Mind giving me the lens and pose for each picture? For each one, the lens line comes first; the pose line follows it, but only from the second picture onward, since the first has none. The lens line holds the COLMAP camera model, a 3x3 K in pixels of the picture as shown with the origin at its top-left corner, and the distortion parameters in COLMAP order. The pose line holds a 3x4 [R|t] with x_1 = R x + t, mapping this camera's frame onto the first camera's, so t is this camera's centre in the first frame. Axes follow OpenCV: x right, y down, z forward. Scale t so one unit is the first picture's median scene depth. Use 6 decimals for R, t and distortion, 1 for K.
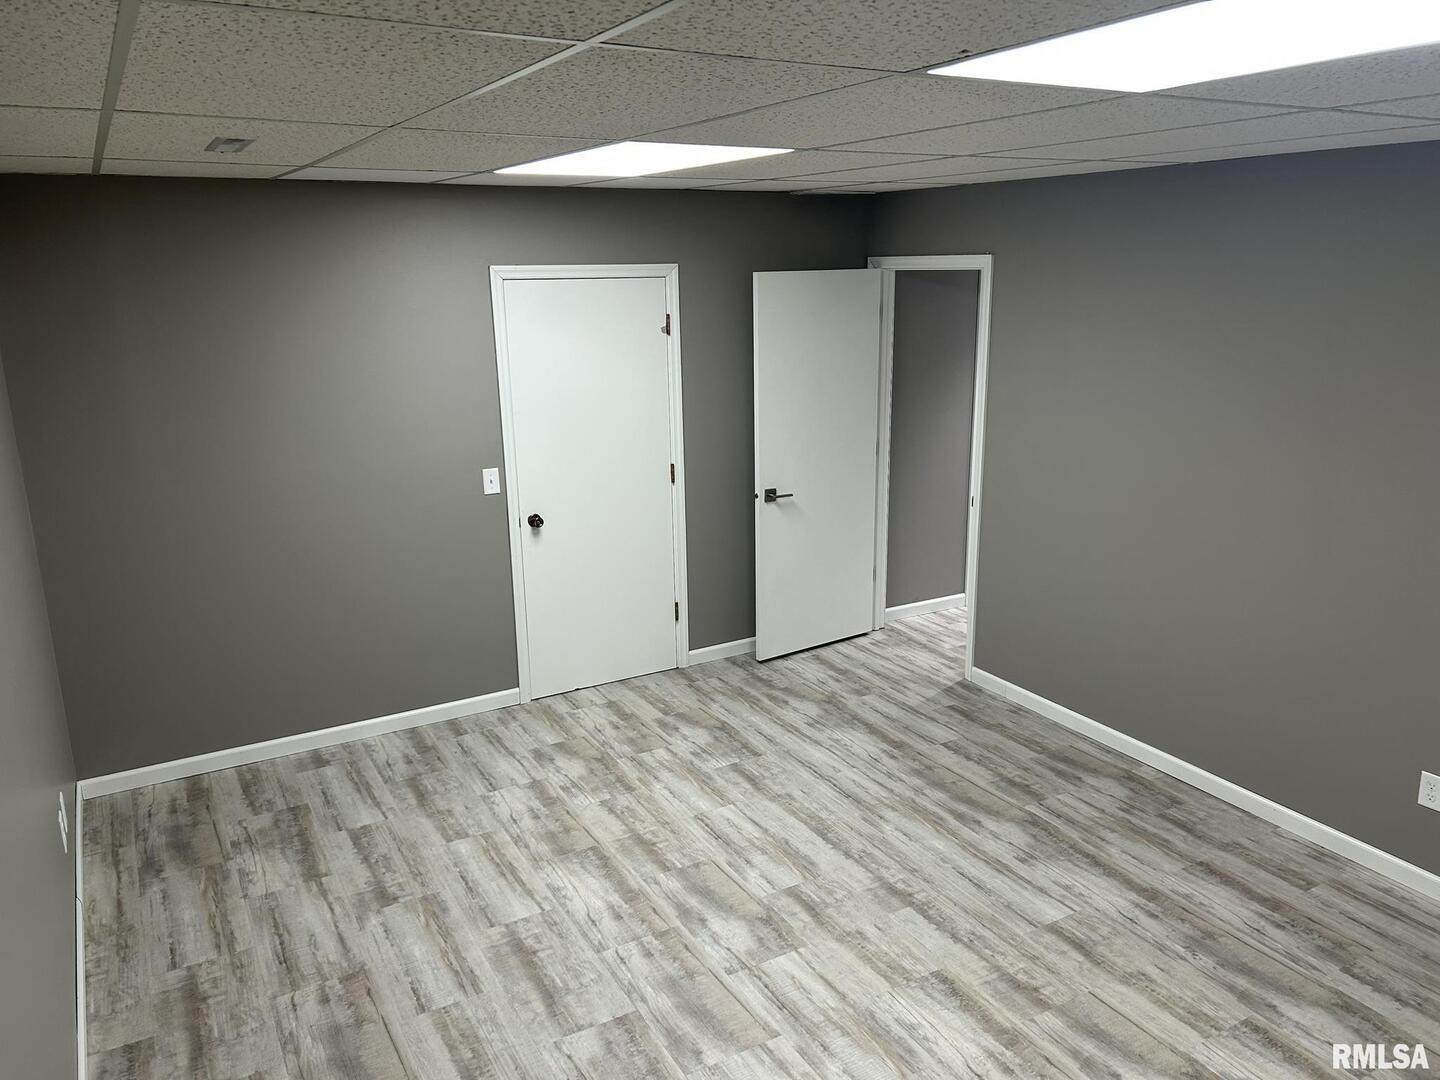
lens RADIAL K [[1084.1, 0, 731.6], [0, 1084.1, 545.2], [0, 0, 1]] dist [0.048472, -0.043446]
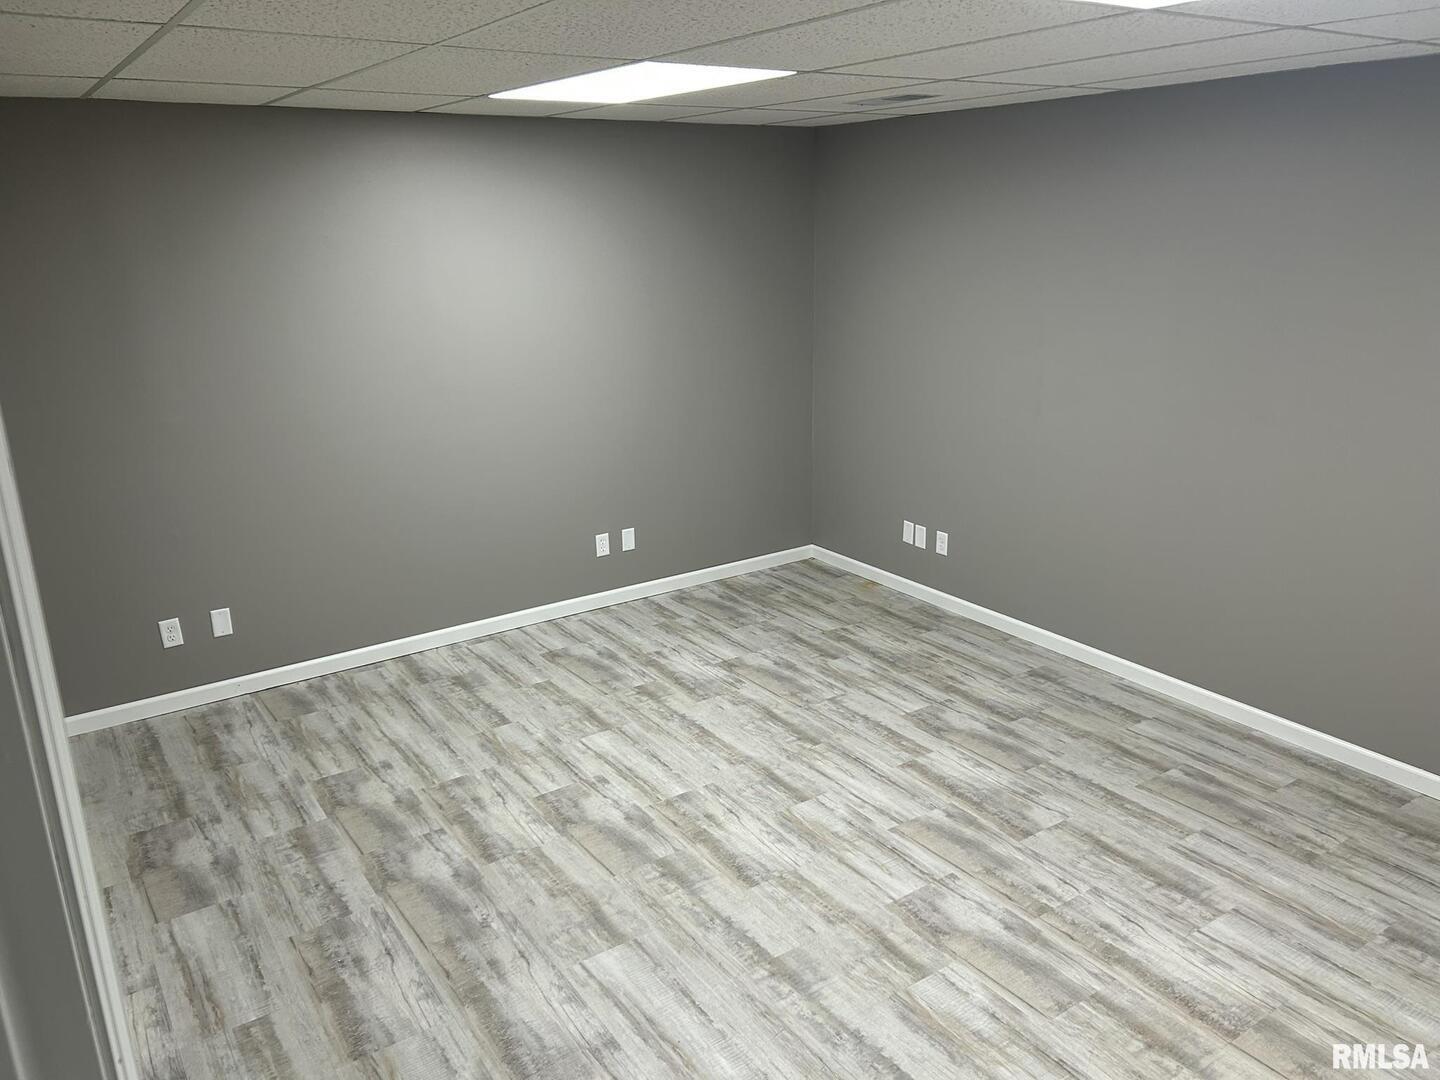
lens RADIAL K [[1084.1, 0, 731.6], [0, 1084.1, 545.2], [0, 0, 1]] dist [0.048472, -0.043446]
pose [[-0.996330, 0.052015, -0.067981, 0.226926], [0.008030, 0.847488, 0.530754, -0.367245], [0.085220, 0.528260, -0.844795, 1.474404]]
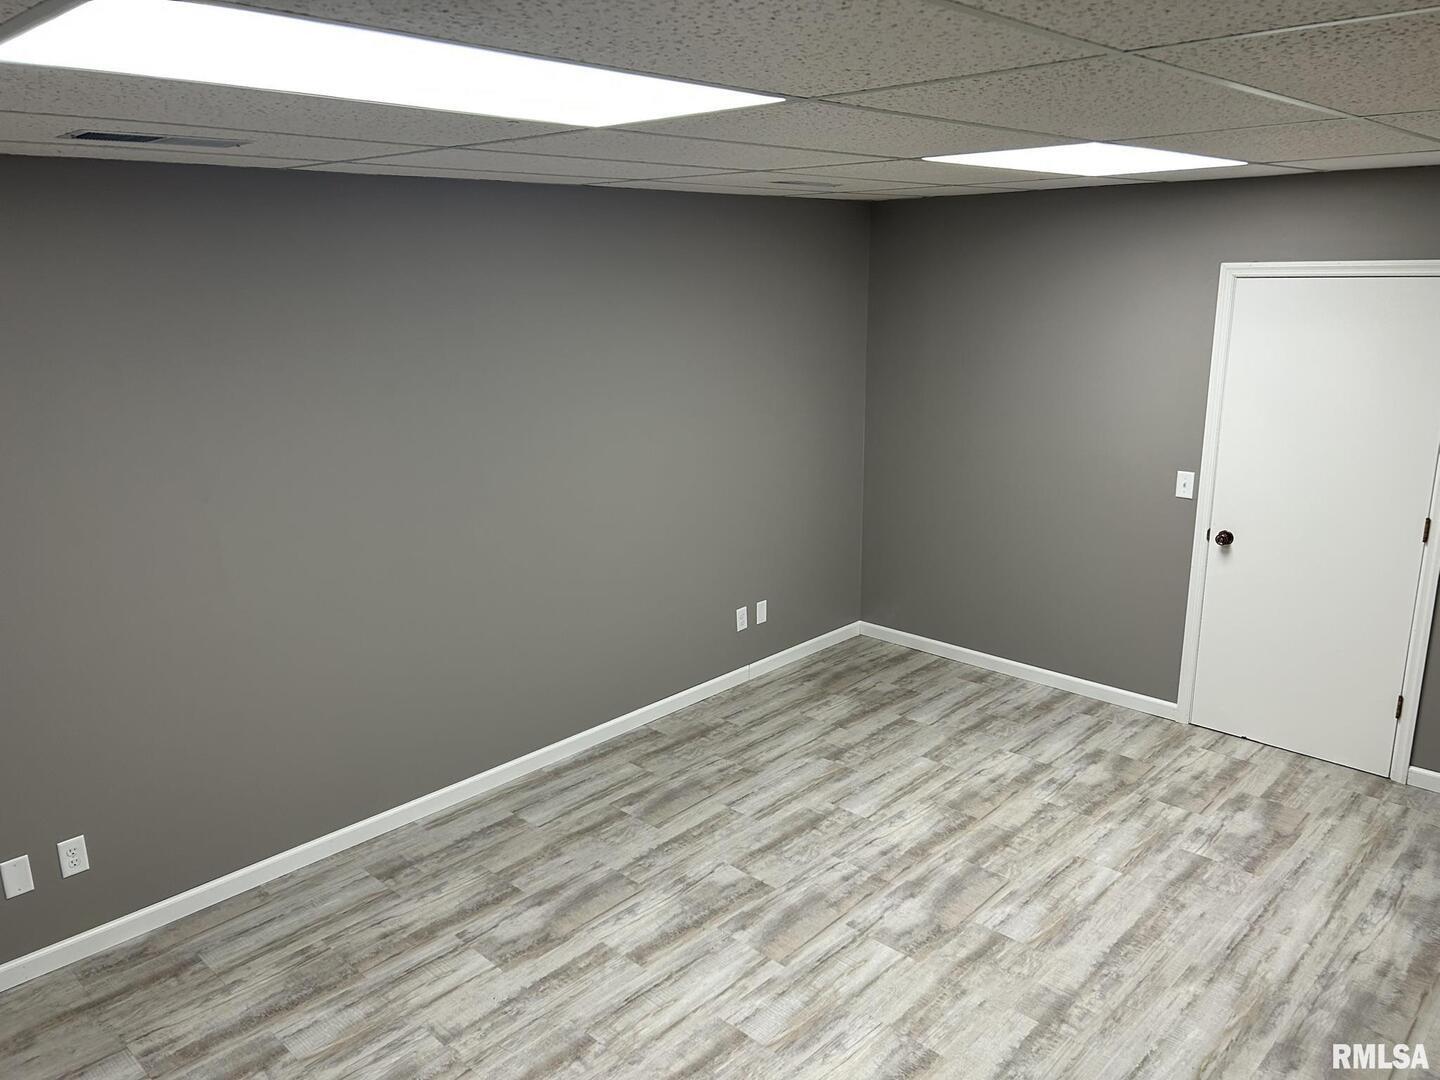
lens RADIAL K [[1084.1, 0, 731.6], [0, 1084.1, 545.2], [0, 0, 1]] dist [0.048472, -0.043446]
pose [[0.285450, 0.254428, -0.924005, 0.760977], [-0.238824, 0.952588, 0.188519, -0.125613], [0.928160, 0.166861, 0.332679, 0.408597]]
